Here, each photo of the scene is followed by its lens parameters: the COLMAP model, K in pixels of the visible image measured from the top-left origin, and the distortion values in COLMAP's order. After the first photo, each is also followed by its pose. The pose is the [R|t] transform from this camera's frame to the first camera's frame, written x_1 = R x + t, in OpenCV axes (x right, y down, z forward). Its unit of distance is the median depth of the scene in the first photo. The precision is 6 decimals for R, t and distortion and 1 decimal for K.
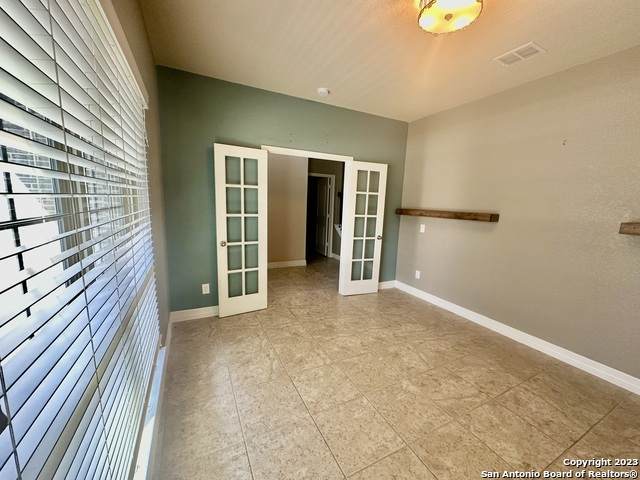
lens RADIAL K [[255.5, 0, 319.7], [0, 255.5, 240.3], [0, 0, 1]] dist [-0.001609, -0.000144]
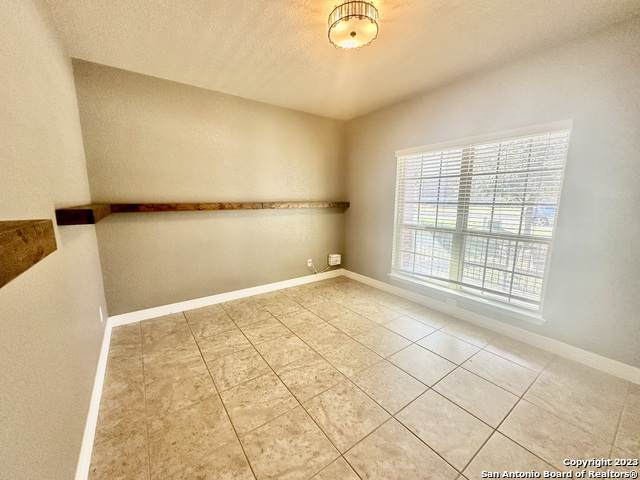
lens RADIAL K [[255.5, 0, 320.4], [0, 255.5, 240.4], [0, 0, 1]] dist [-0.001609, -0.000144]
pose [[-0.987452, -0.001919, -0.157907, 0.615285], [-0.052161, 0.947768, 0.314665, -0.248003], [0.149055, 0.318954, -0.935976, 1.768465]]
